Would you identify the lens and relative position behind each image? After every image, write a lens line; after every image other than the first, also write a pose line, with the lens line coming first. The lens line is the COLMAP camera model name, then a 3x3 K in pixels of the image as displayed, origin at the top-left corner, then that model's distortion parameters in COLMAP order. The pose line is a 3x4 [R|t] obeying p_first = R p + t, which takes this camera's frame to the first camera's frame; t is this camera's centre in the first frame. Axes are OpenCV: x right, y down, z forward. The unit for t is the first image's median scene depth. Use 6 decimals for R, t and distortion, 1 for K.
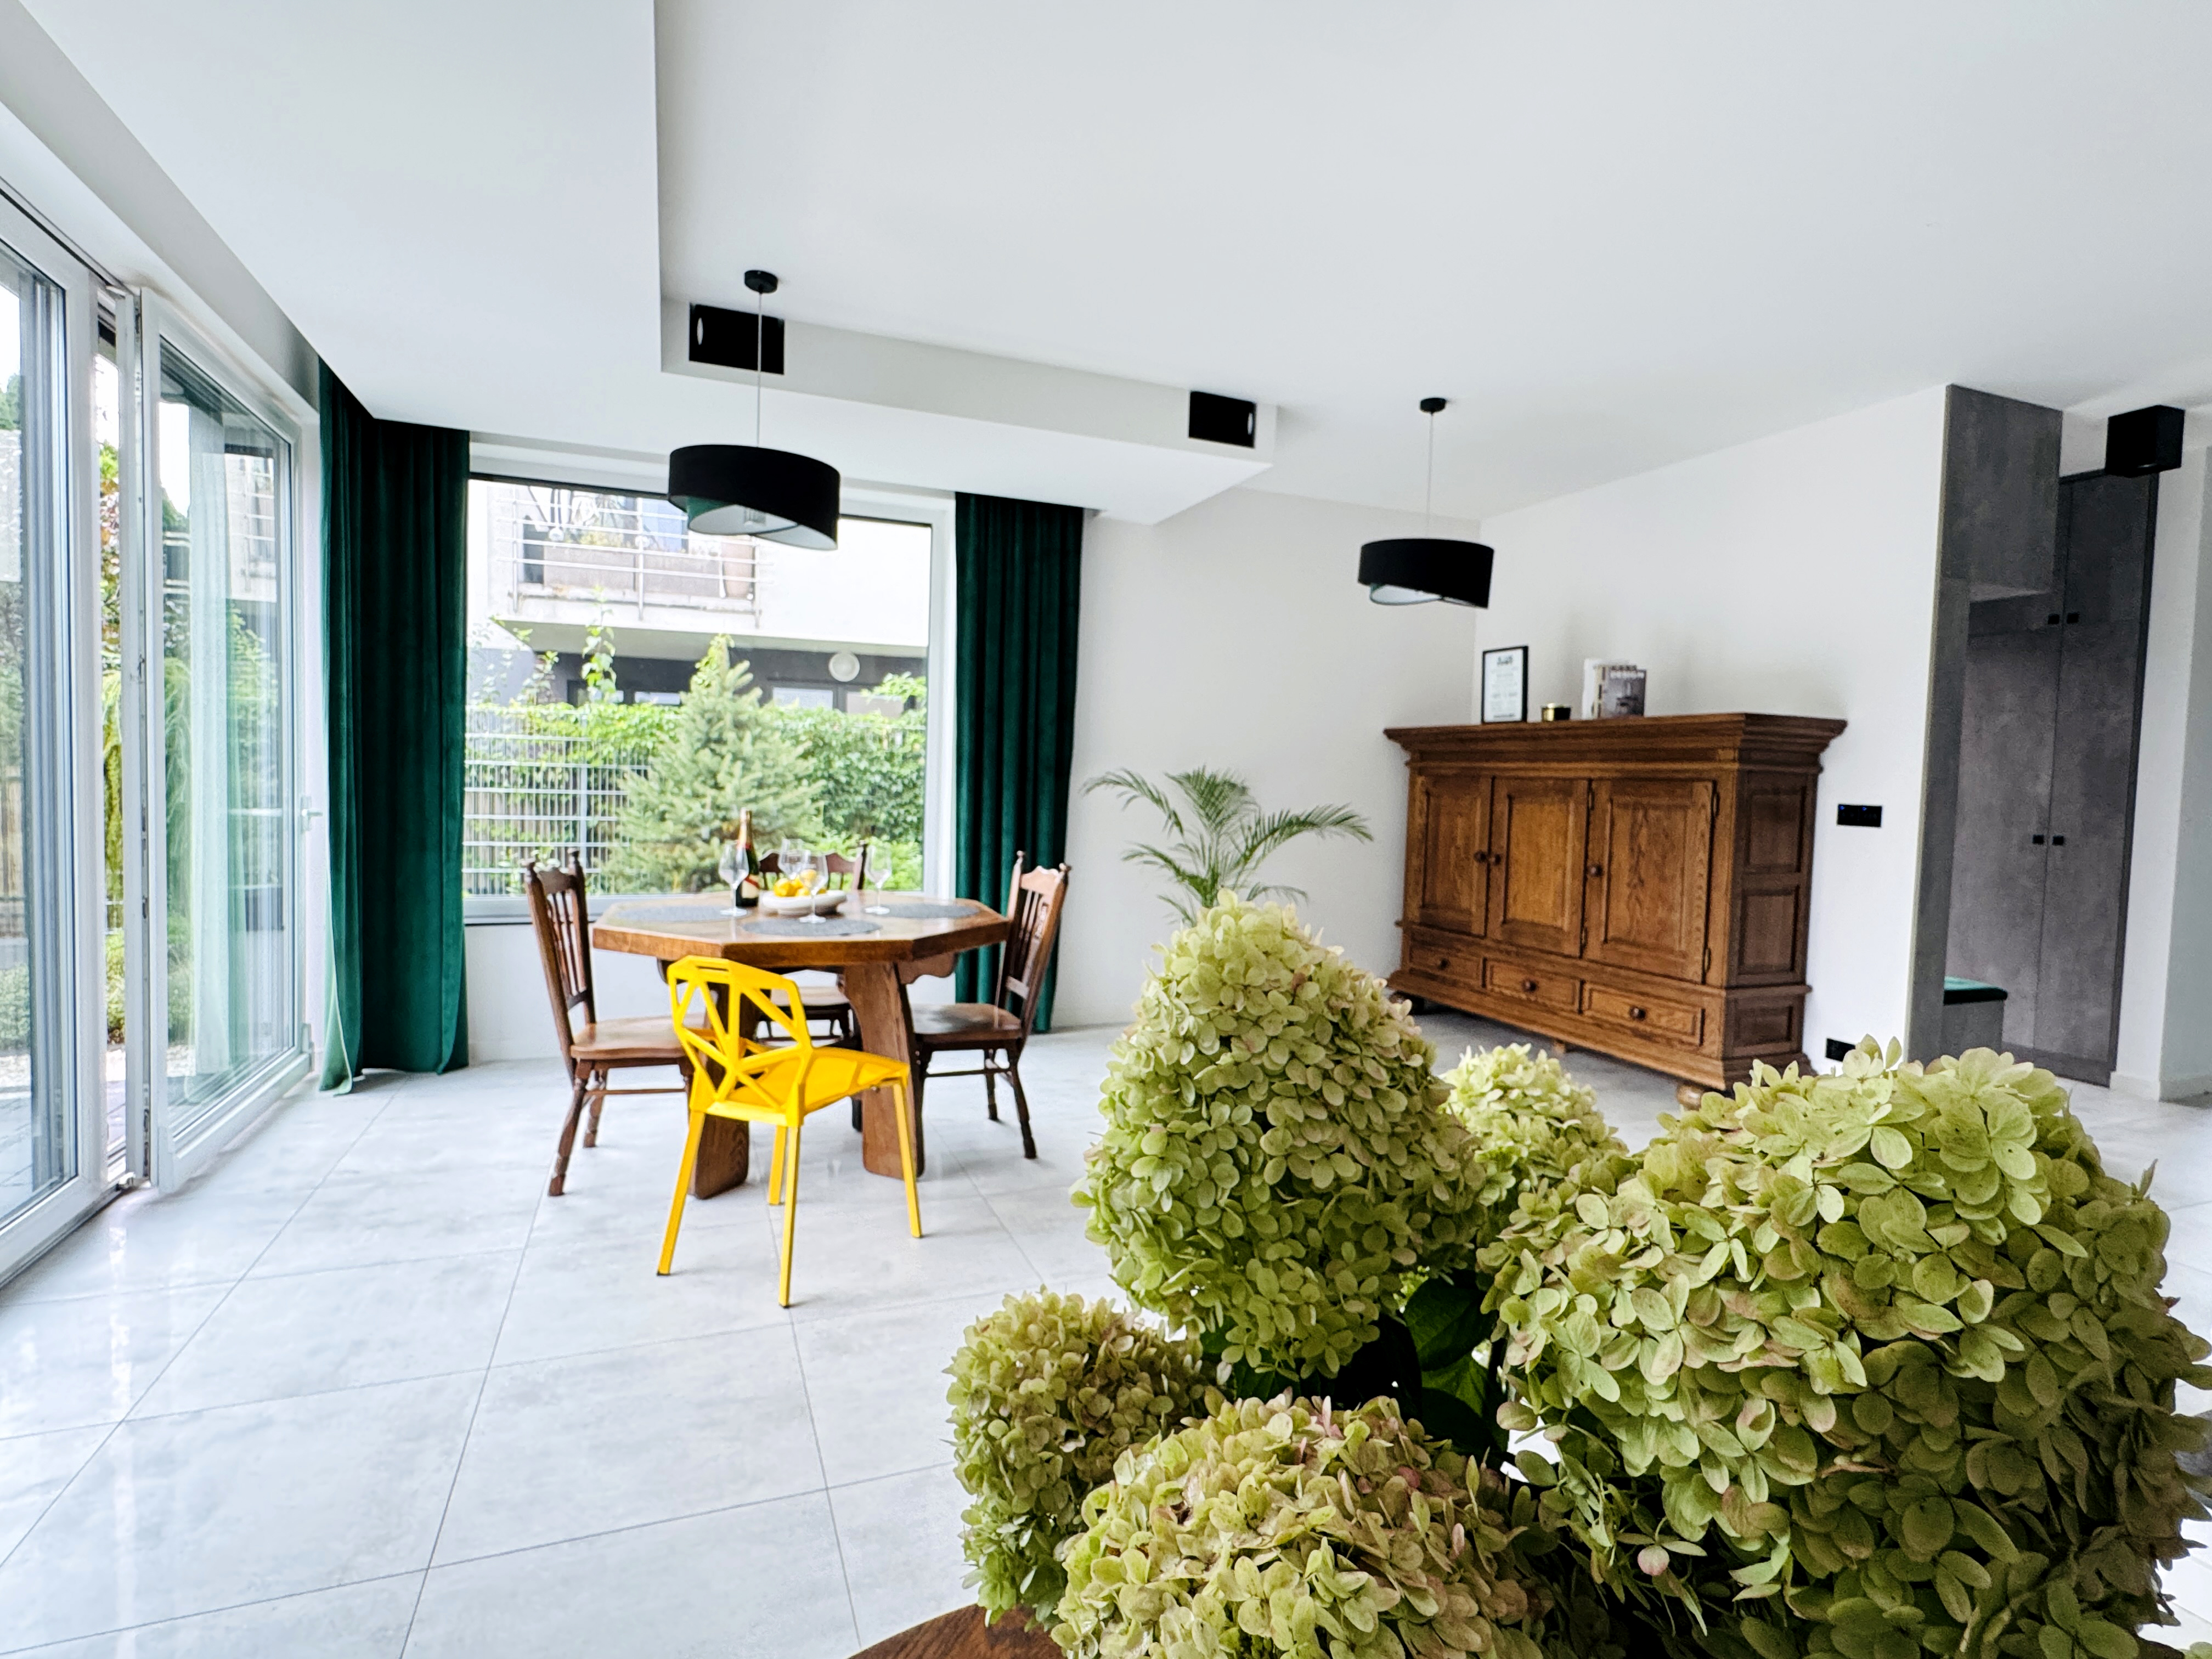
lens RADIAL K [[1103.6, 0, 1106.0], [0, 1103.6, 829.5], [0, 0, 1]] dist [-0.001209, -0.000325]
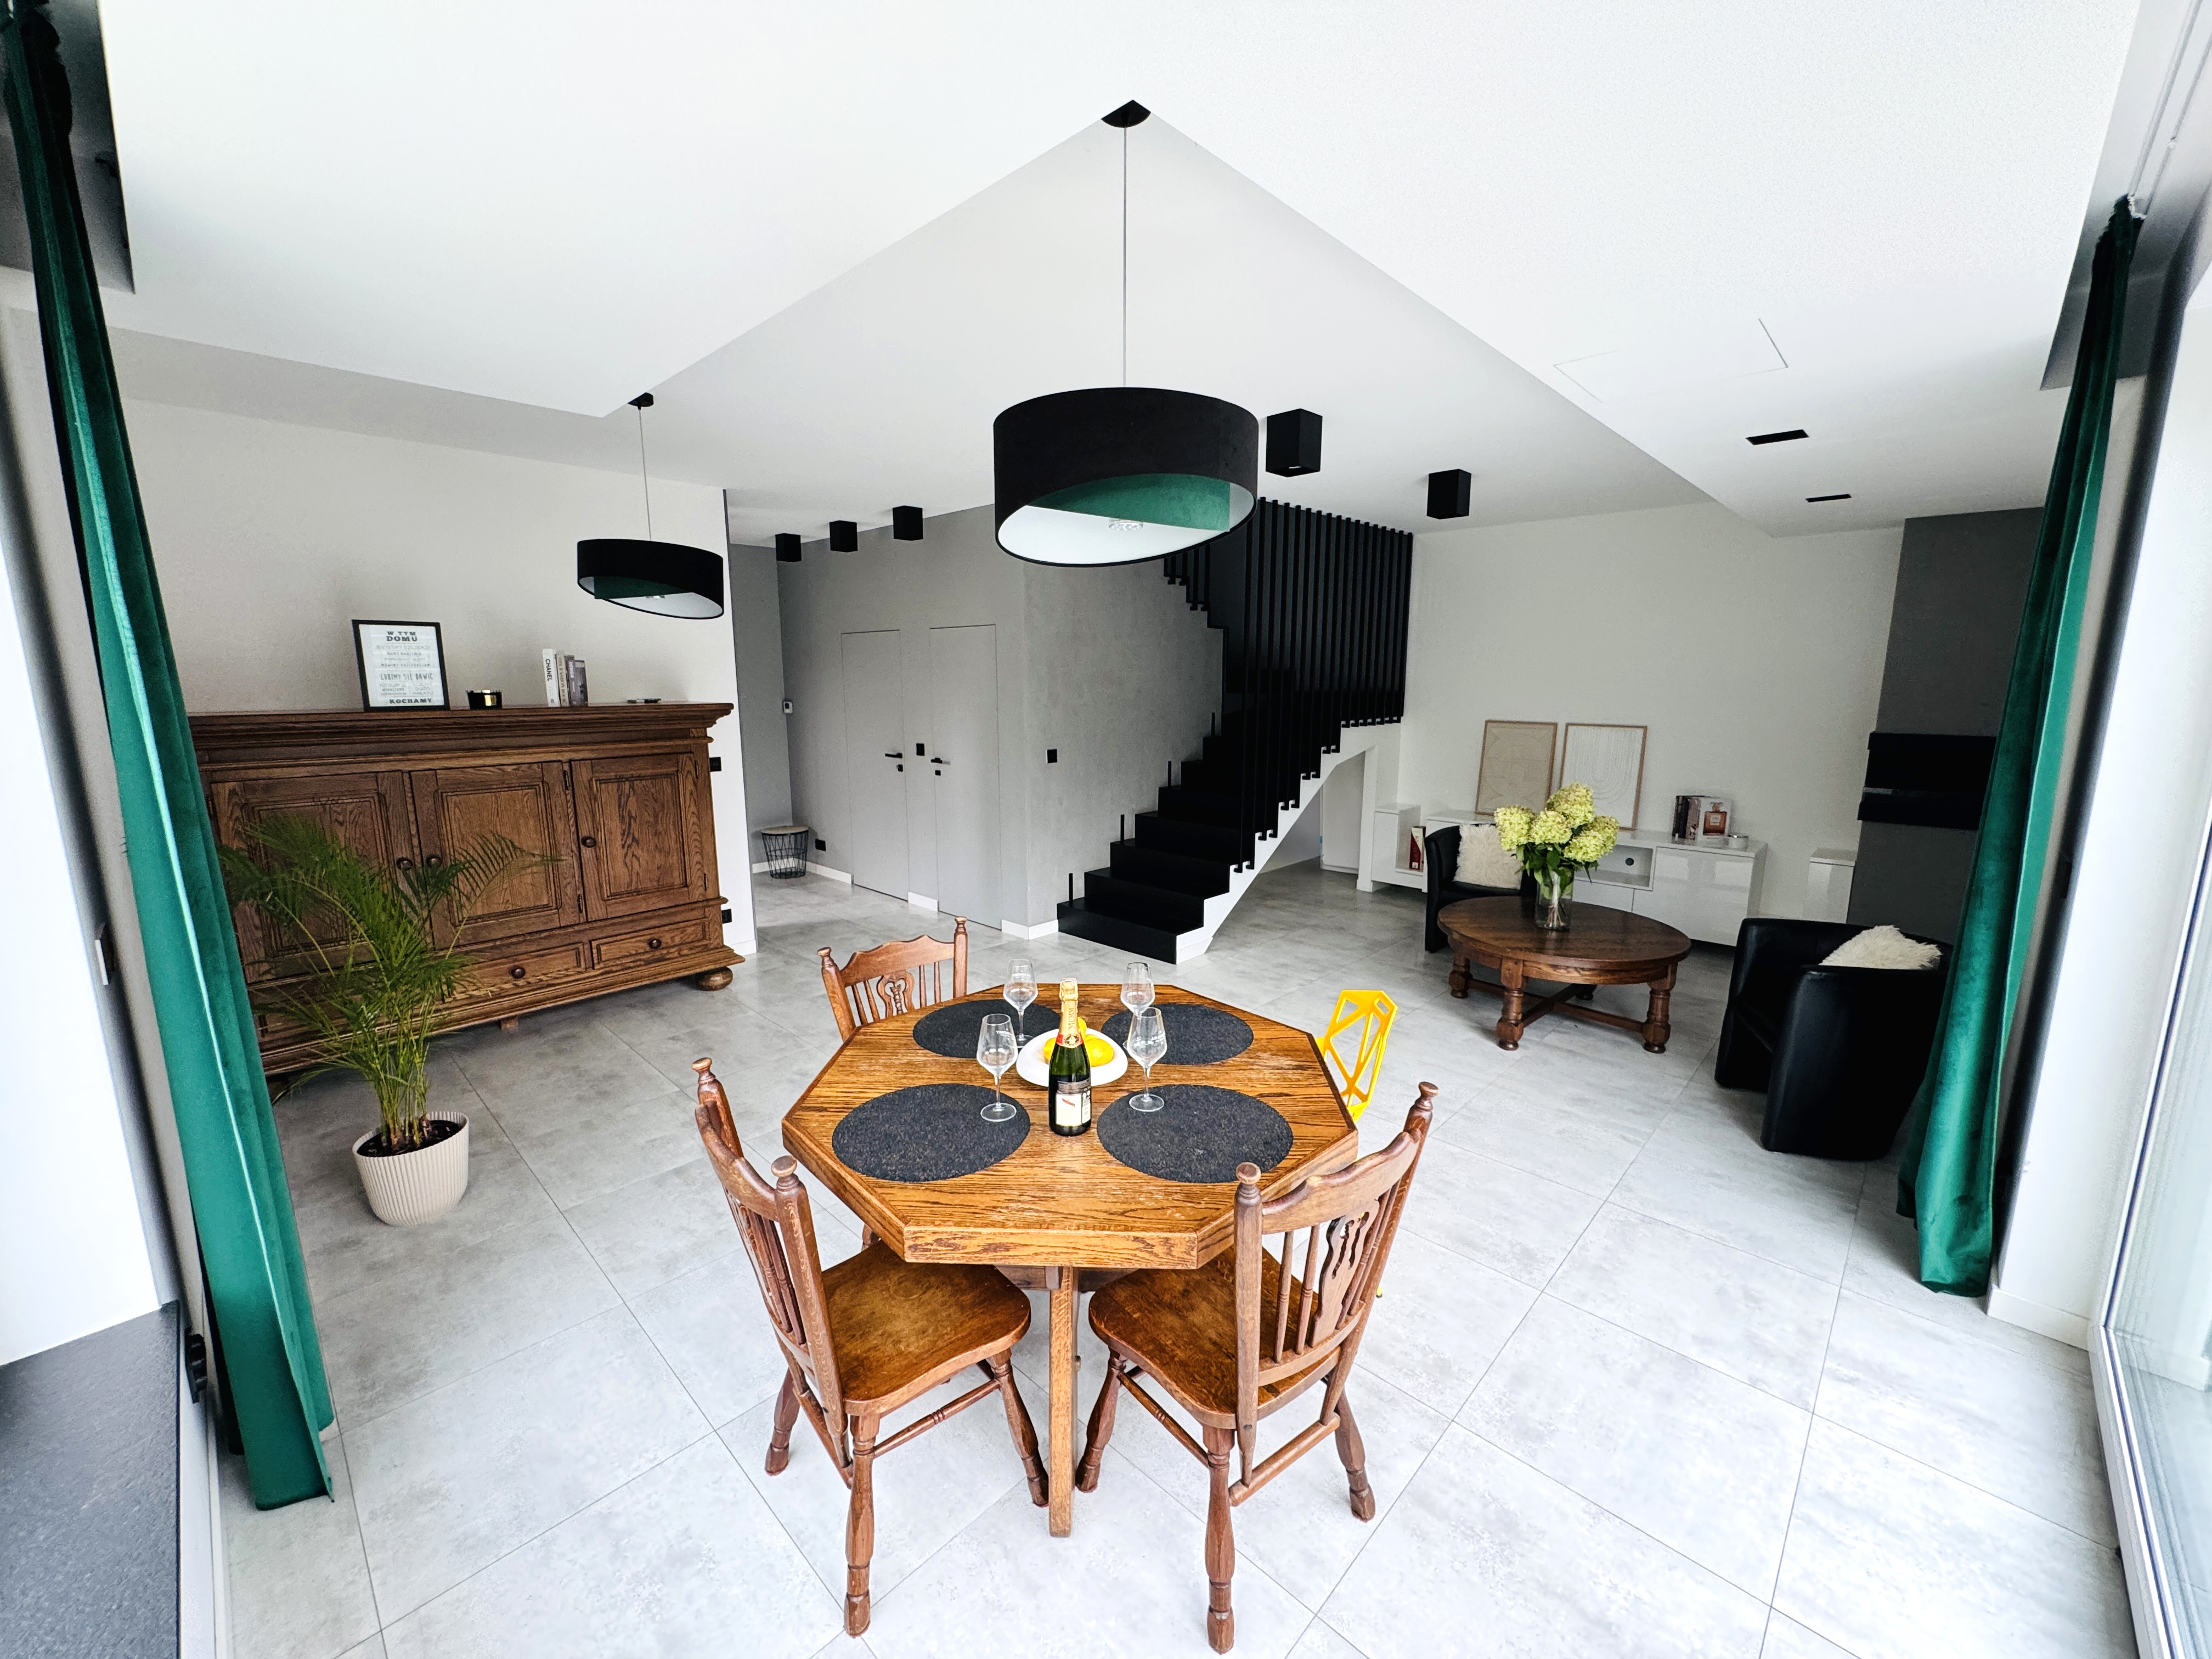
lens RADIAL K [[898.0, 0, 1106.0], [0, 898.0, 829.5], [0, 0, 1]] dist [-0.000360, 0.000045]
pose [[-0.421741, -0.181039, 0.888459, -0.599298], [0.033943, 0.976025, 0.214994, -0.157629], [-0.906081, 0.120828, -0.405485, 0.924645]]
